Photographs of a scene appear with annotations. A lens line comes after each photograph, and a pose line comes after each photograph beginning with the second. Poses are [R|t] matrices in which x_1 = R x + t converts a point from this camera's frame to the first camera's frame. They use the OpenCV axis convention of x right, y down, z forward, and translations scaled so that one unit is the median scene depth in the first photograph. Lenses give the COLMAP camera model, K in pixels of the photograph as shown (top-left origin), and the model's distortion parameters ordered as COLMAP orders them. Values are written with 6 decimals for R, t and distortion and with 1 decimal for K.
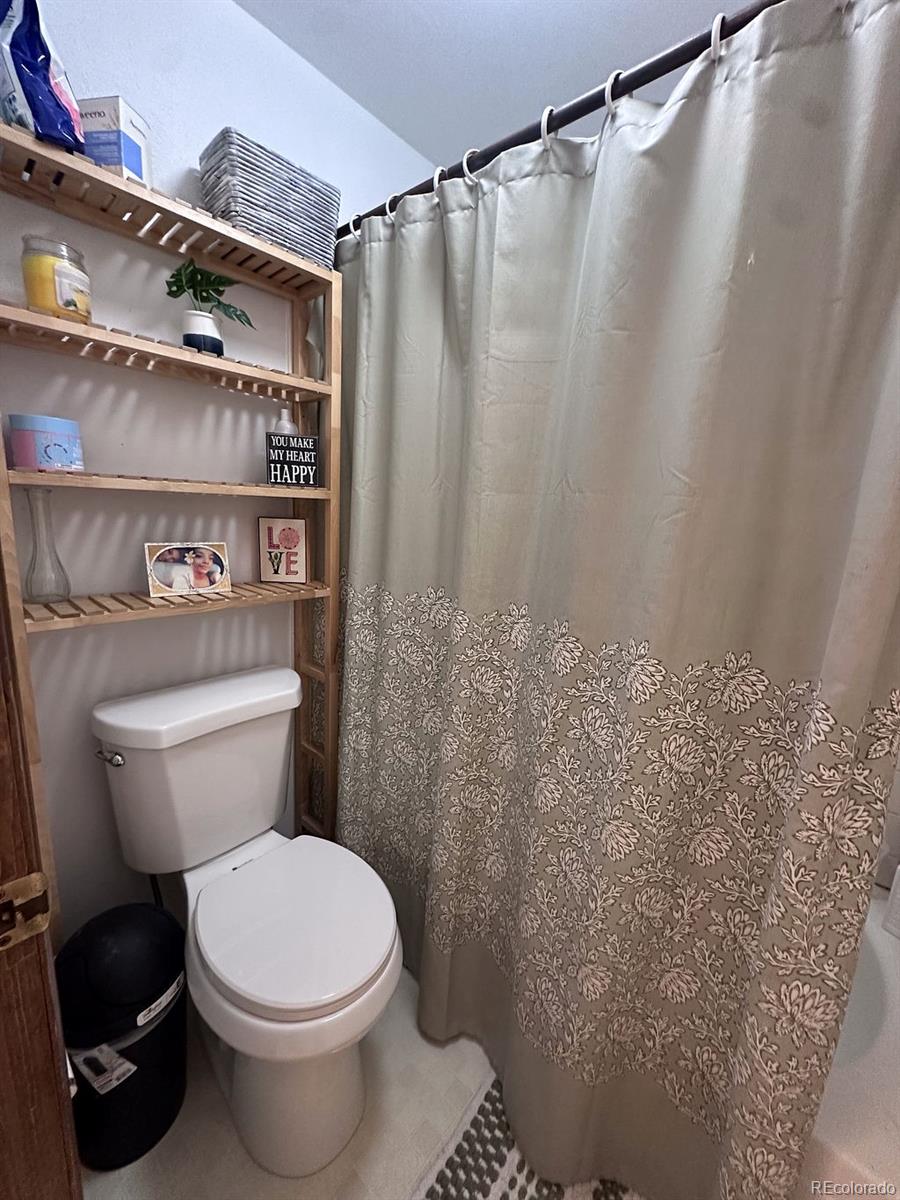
lens RADIAL K [[475.9, 0, 450.0], [0, 475.9, 600.0], [0, 0, 1]] dist [-0.010461, 0.000506]
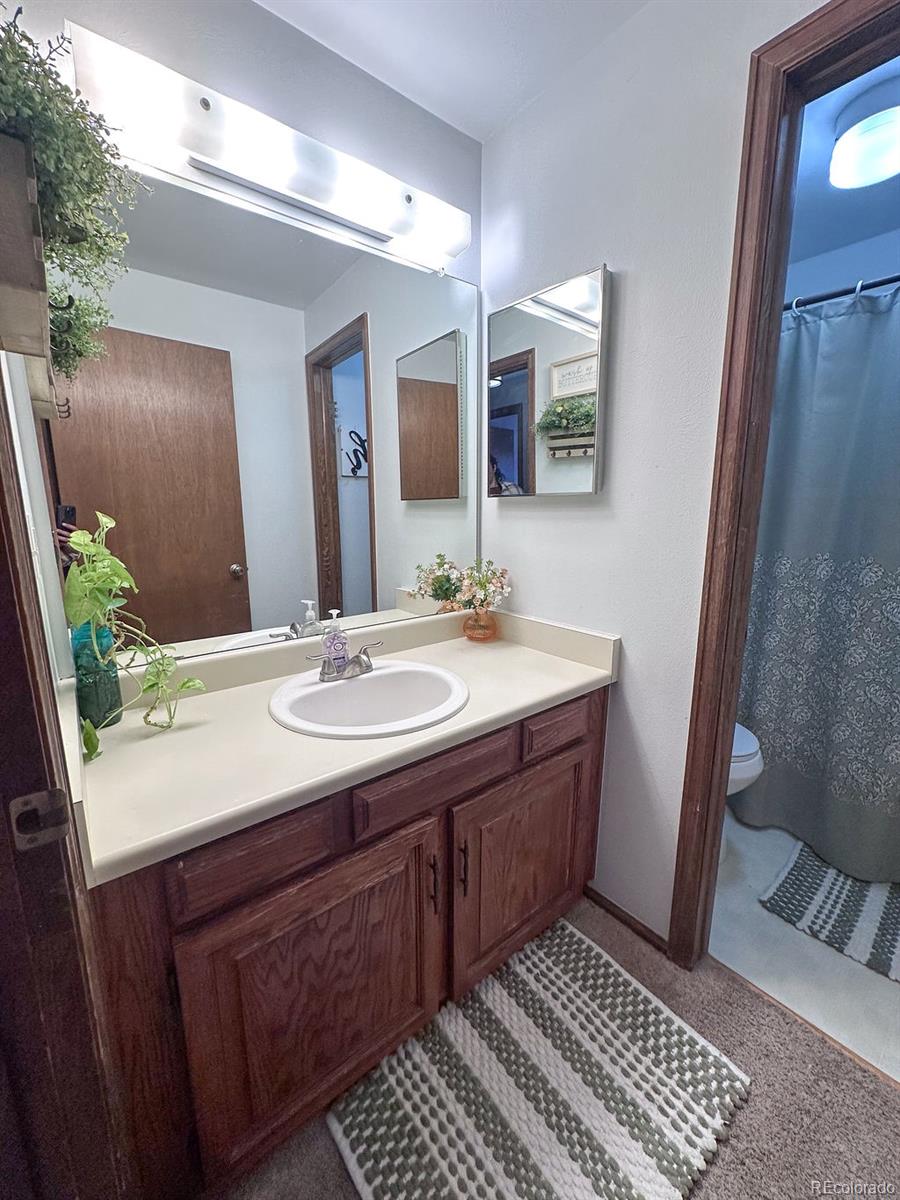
lens RADIAL K [[475.9, 0, 450.0], [0, 475.9, 600.0], [0, 0, 1]] dist [-0.010461, 0.000506]
pose [[0.981884, -0.018447, -0.188581, -0.950322], [0.017554, 0.999825, -0.006407, 0.185286], [0.188666, 0.002981, 0.982037, -1.023090]]
